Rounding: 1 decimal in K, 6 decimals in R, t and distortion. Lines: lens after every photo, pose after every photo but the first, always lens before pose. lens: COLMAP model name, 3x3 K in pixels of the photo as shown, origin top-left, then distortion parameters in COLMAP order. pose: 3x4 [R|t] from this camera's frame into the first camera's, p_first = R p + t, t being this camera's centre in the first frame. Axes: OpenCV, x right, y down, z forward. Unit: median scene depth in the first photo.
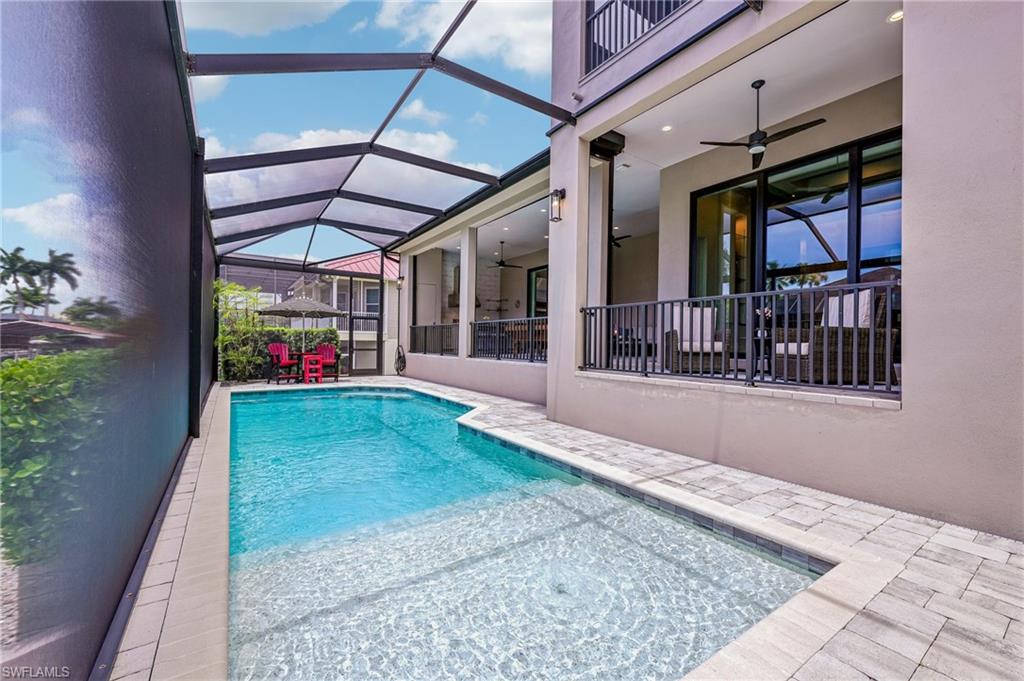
lens RADIAL K [[426.4, 0, 511.2], [0, 426.4, 340.8], [0, 0, 1]] dist [0.004513, -0.001325]
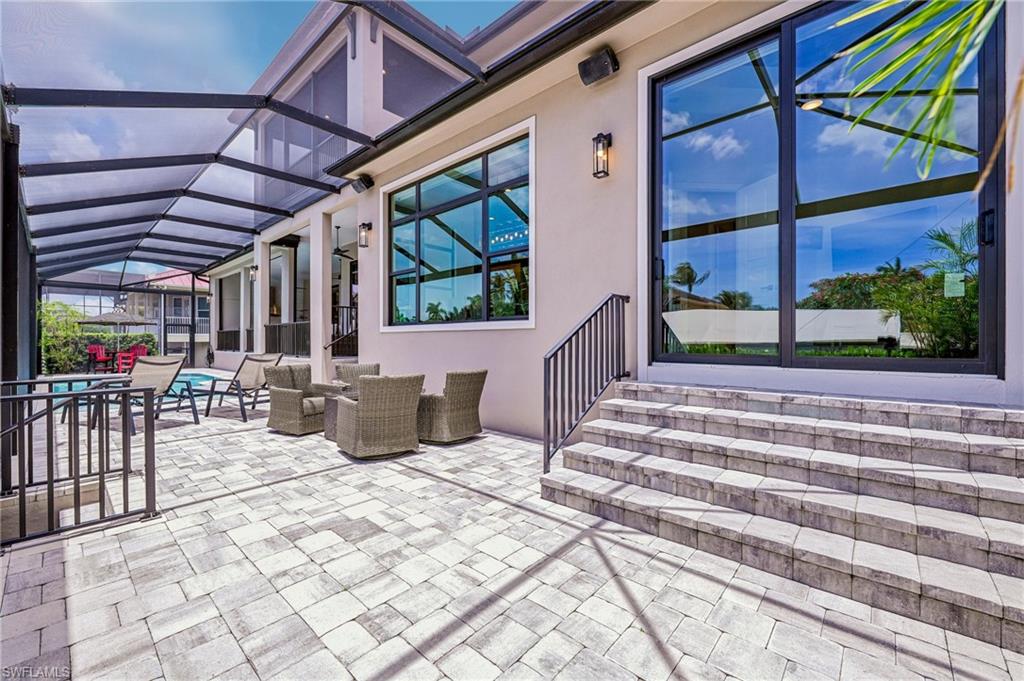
lens RADIAL K [[426.4, 0, 514.4], [0, 426.4, 340.1], [0, 0, 1]] dist [0.004513, -0.001325]
pose [[0.971083, -0.010129, 0.238526, 0.360209], [0.009643, 0.999948, 0.003204, -0.000363], [-0.238547, -0.000812, 0.971131, -0.544569]]
